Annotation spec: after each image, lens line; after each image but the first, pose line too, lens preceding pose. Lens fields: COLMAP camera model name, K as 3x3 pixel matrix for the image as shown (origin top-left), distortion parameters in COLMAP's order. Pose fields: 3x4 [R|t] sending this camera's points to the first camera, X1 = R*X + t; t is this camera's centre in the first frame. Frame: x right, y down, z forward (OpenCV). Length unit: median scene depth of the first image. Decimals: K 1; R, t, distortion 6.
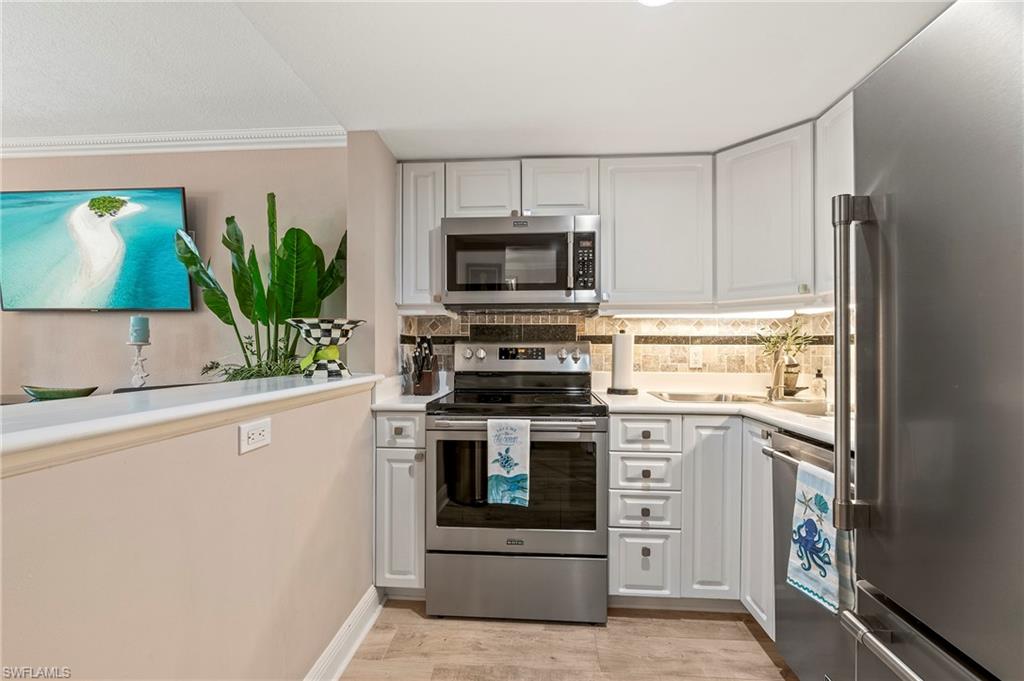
lens RADIAL K [[423.2, 0, 522.0], [0, 423.2, 348.9], [0, 0, 1]] dist [0.001824, -0.002047]
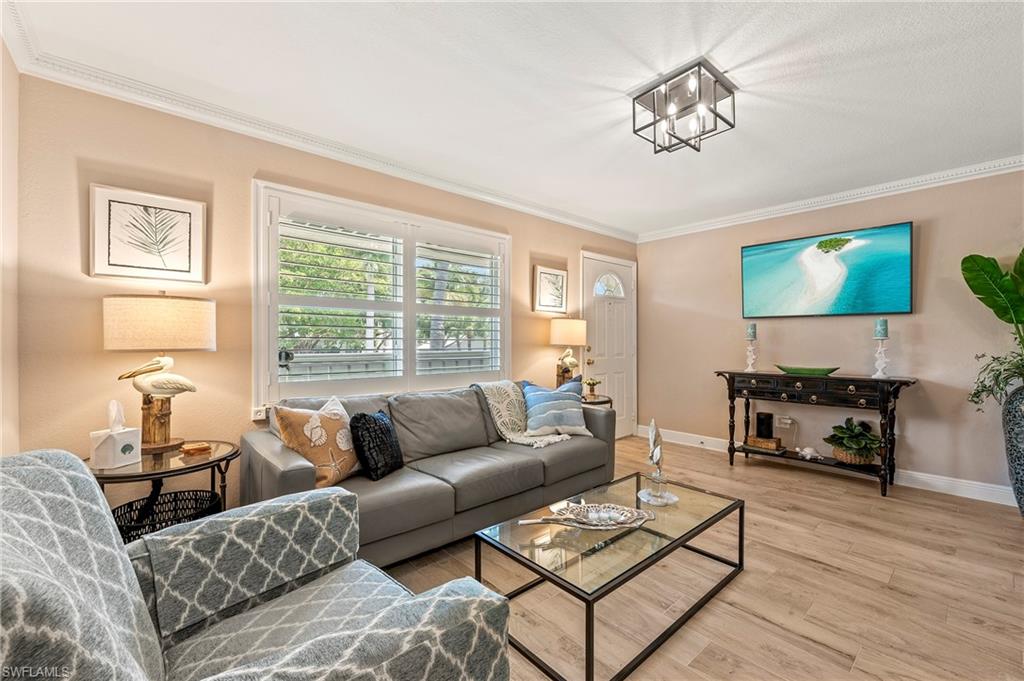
lens RADIAL K [[423.2, 0, 515.2], [0, 423.2, 342.9], [0, 0, 1]] dist [0.001824, -0.002047]
pose [[0.706433, 0.006258, -0.707752, -0.863888], [0.002637, 0.999931, 0.011473, -0.018359], [0.707775, -0.009971, 0.706367, -1.001092]]
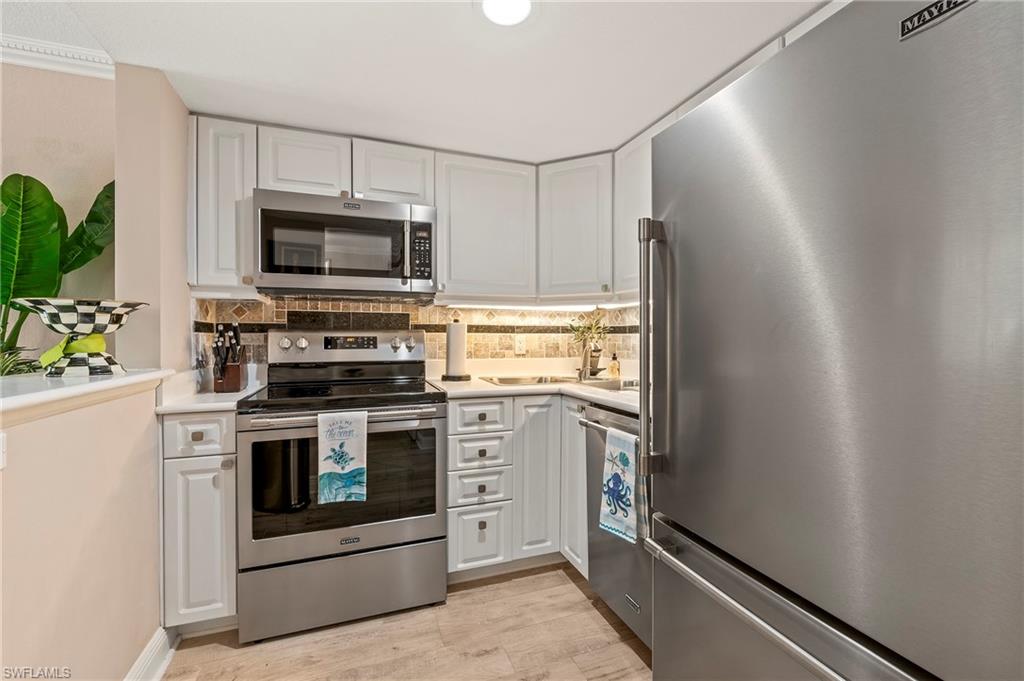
lens RADIAL K [[423.2, 0, 503.6], [0, 423.2, 340.5], [0, 0, 1]] dist [0.001824, -0.002047]
pose [[0.919039, -0.006144, 0.394118, -0.067245], [0.003127, 0.999961, 0.008297, -0.000740], [-0.394154, -0.006392, 0.919022, -0.009066]]
